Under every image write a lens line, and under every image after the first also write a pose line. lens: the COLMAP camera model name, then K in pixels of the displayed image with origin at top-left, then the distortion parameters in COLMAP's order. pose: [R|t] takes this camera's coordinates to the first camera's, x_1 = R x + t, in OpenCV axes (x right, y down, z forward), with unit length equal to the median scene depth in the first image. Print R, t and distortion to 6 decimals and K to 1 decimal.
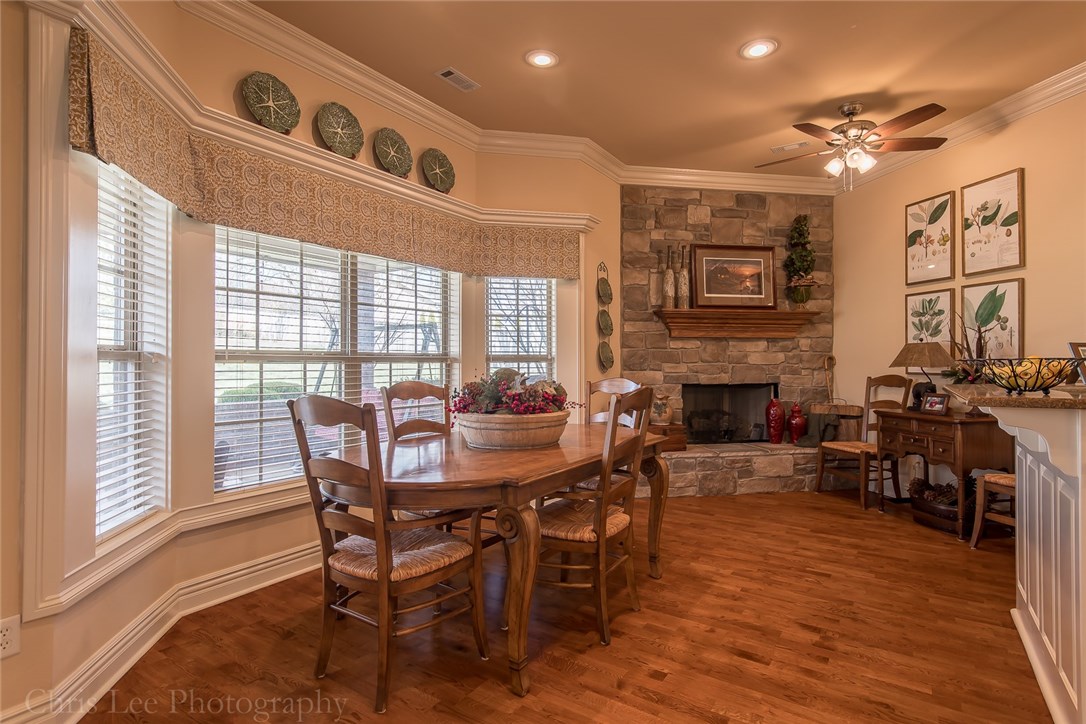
lens RADIAL K [[543.0, 0, 542.2], [0, 543.0, 363.0], [0, 0, 1]] dist [0.002826, -0.002281]
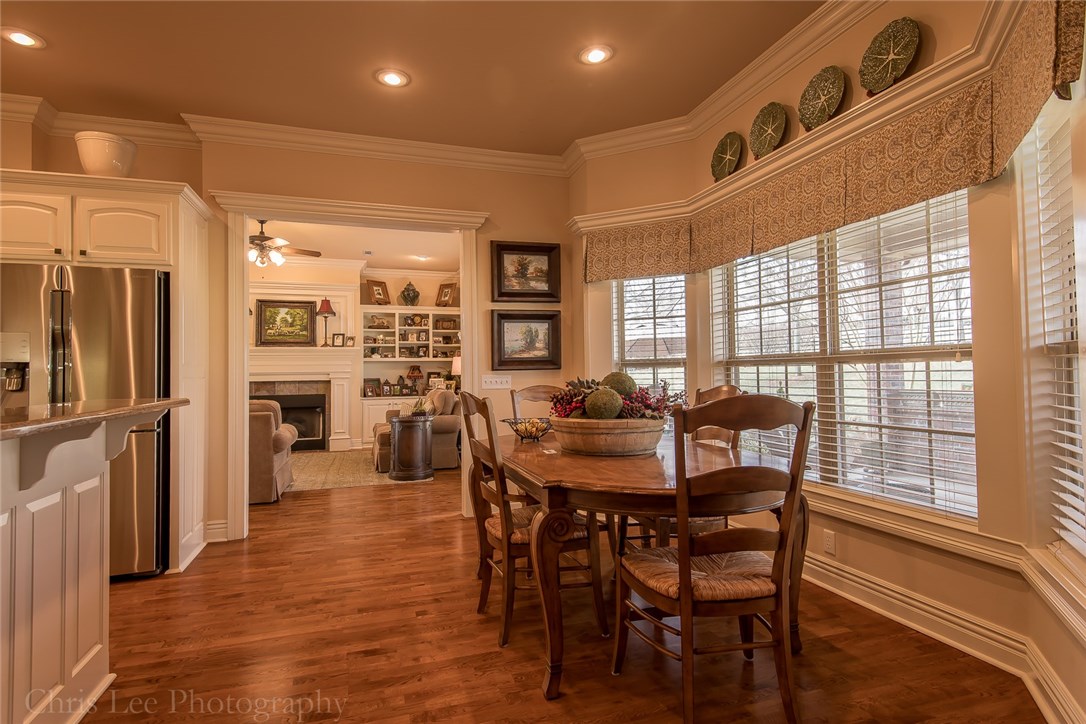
lens RADIAL K [[543.0, 0, 539.1], [0, 543.0, 366.0], [0, 0, 1]] dist [0.002826, -0.002281]
pose [[-0.609470, 0.004621, -0.792796, 0.670614], [0.025461, 0.999581, -0.013748, 0.003847], [0.792400, -0.028564, -0.609332, 1.273568]]
